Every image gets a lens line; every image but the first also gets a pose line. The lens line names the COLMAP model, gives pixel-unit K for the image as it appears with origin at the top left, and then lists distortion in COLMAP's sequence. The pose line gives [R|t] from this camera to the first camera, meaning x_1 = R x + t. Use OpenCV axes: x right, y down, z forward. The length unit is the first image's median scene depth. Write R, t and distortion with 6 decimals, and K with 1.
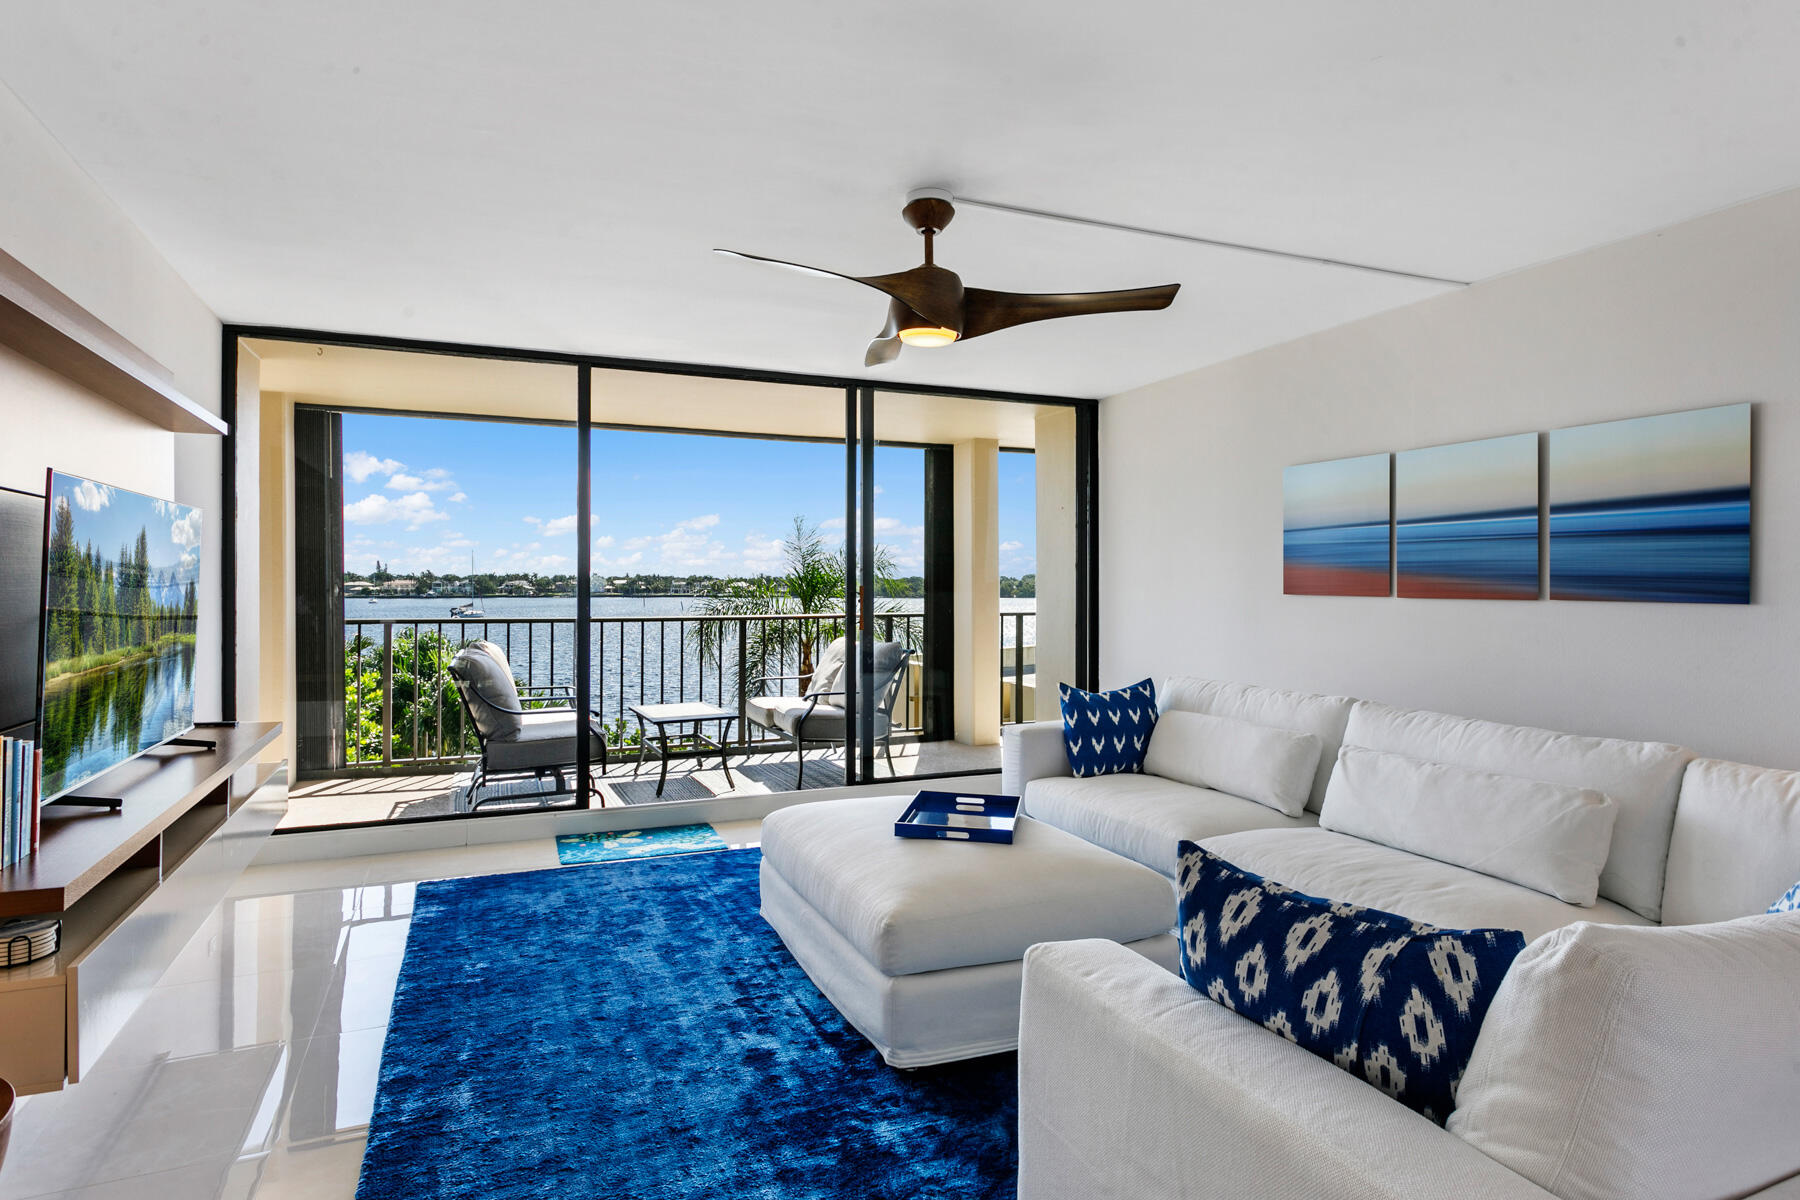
lens RADIAL K [[1014.4, 0, 939.1], [0, 1014.4, 585.1], [0, 0, 1]] dist [-0.001422, -0.002731]
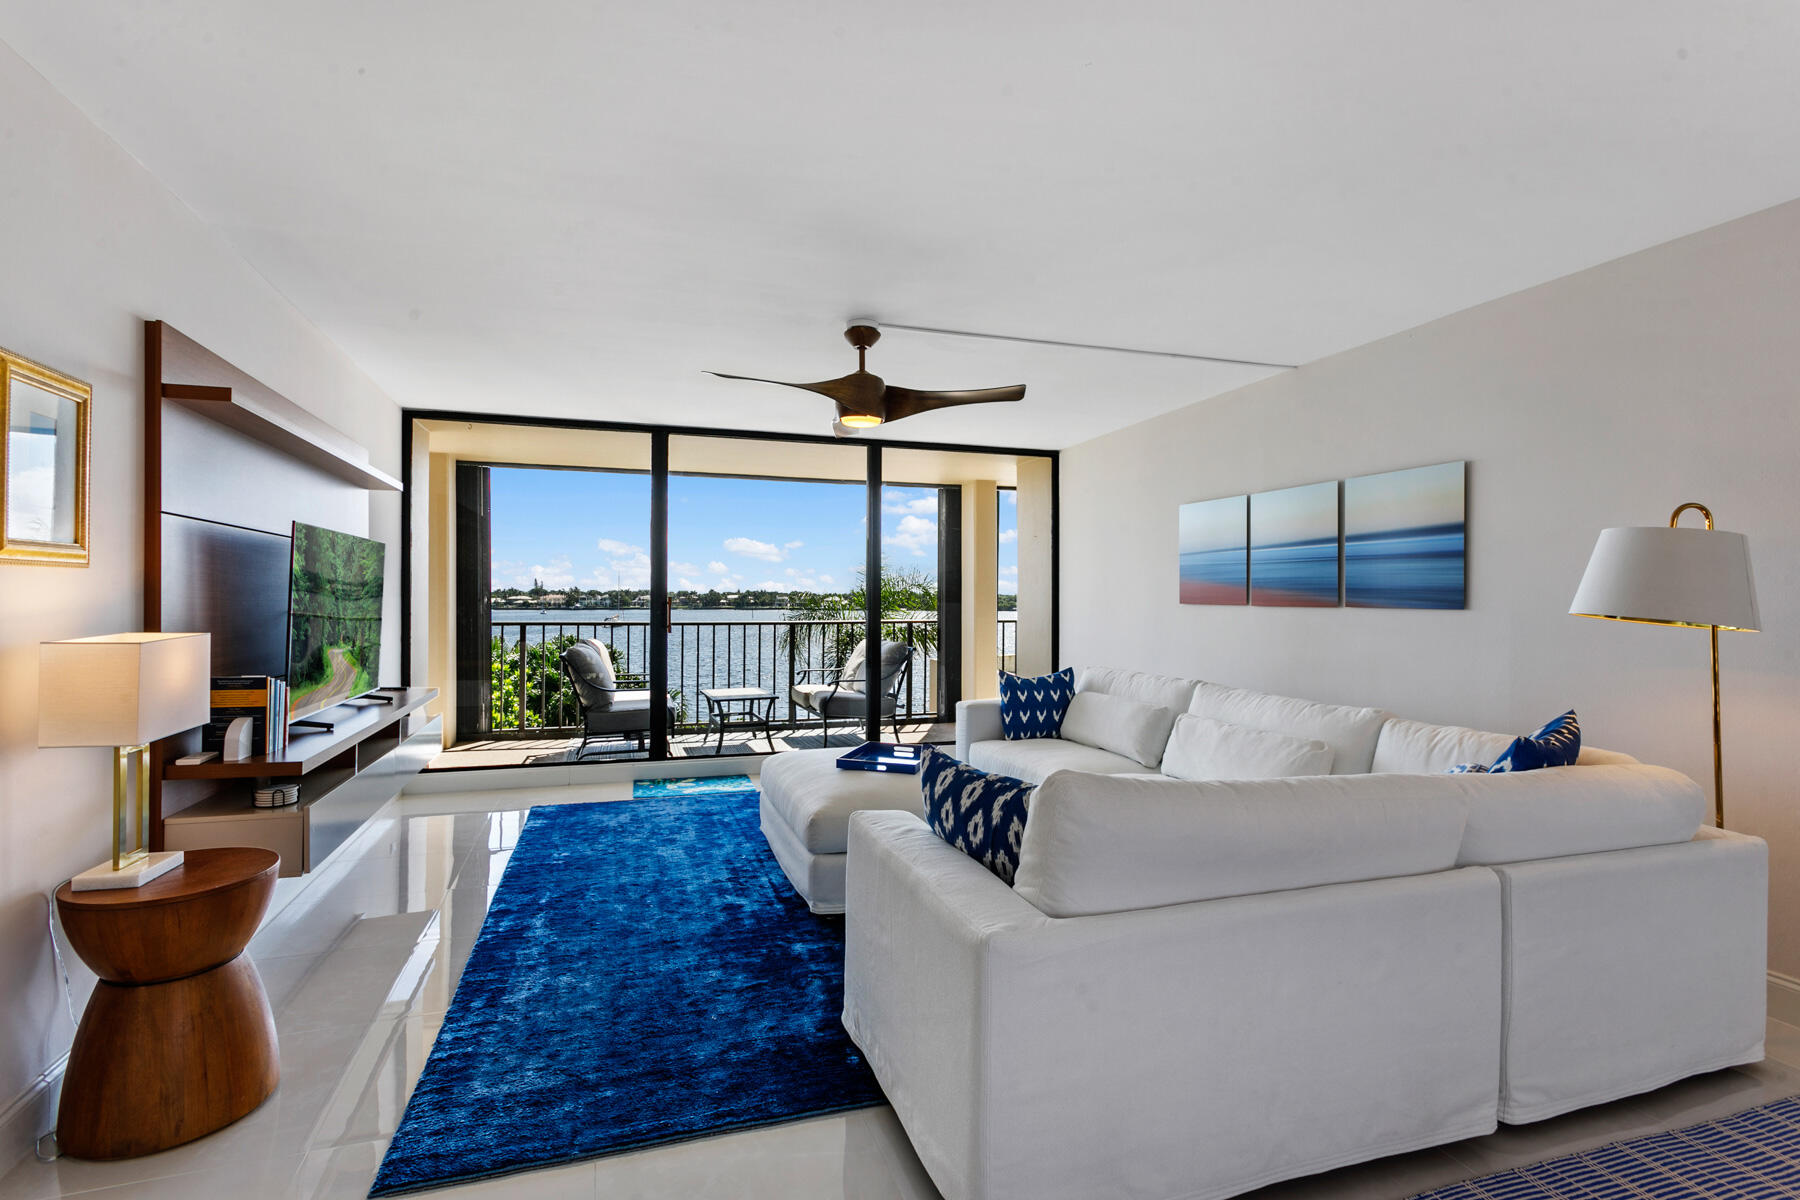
lens RADIAL K [[876.1, 0, 925.2], [0, 876.1, 599.0], [0, 0, 1]] dist [-0.005503, -0.000178]
pose [[0.996286, 0.001989, -0.086080, 0.177264], [-0.002099, 0.999997, -0.001190, 0.007491], [0.086077, 0.001366, 0.996288, -0.216796]]
